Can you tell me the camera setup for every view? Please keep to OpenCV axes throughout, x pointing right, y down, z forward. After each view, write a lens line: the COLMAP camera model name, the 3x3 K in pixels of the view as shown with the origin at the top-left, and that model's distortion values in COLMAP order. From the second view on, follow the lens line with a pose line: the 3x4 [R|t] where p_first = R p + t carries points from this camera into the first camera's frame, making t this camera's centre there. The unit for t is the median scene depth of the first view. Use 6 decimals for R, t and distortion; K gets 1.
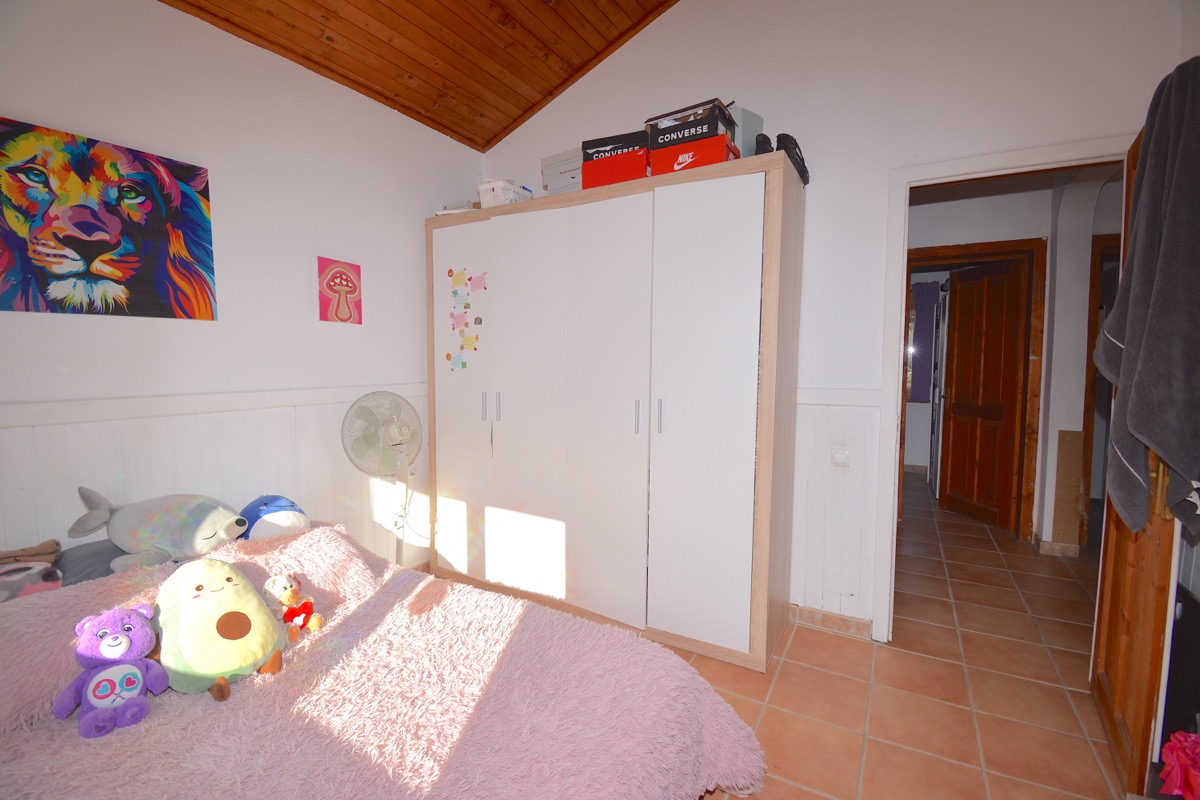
lens RADIAL K [[524.6, 0, 599.1], [0, 524.6, 396.9], [0, 0, 1]] dist [0.009731, -0.018167]
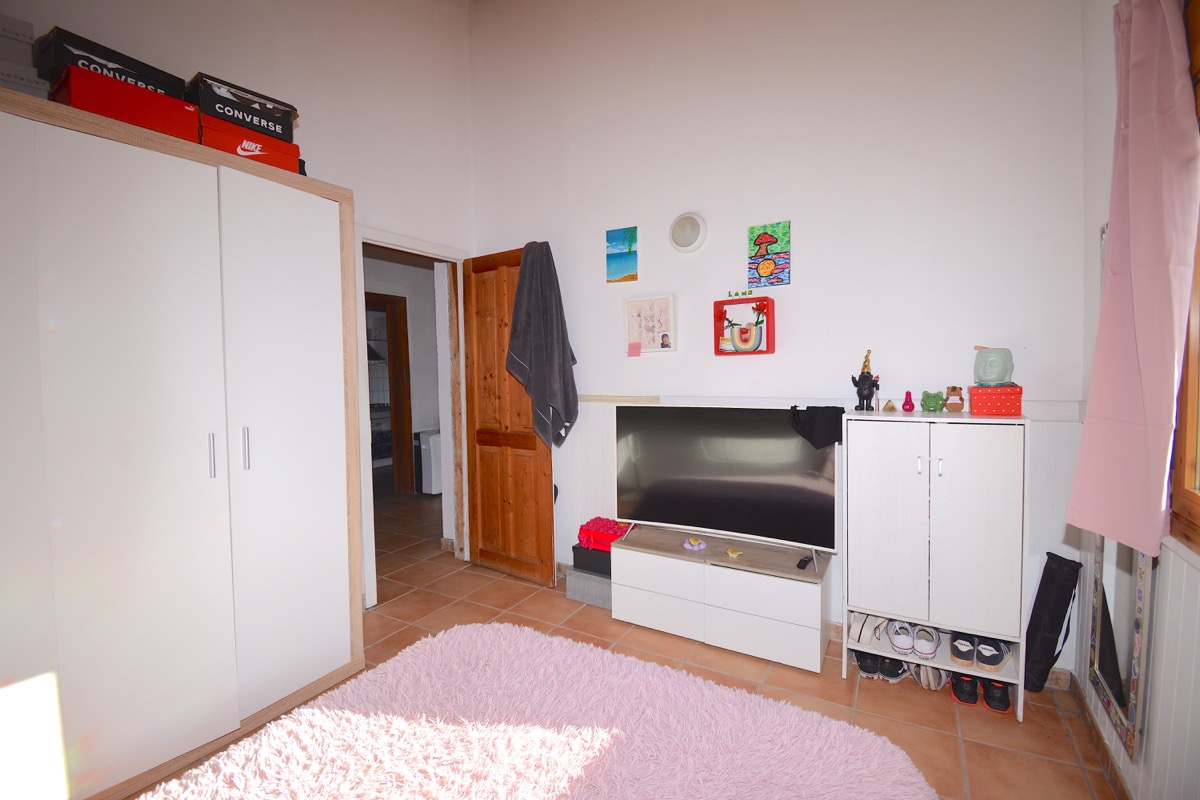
lens RADIAL K [[524.6, 0, 594.4], [0, 524.6, 403.2], [0, 0, 1]] dist [0.009731, -0.018167]
pose [[0.010549, -0.059564, 0.998169, -0.925867], [0.090882, 0.994150, 0.058364, -0.043312], [-0.995806, 0.090100, 0.015901, 0.595080]]
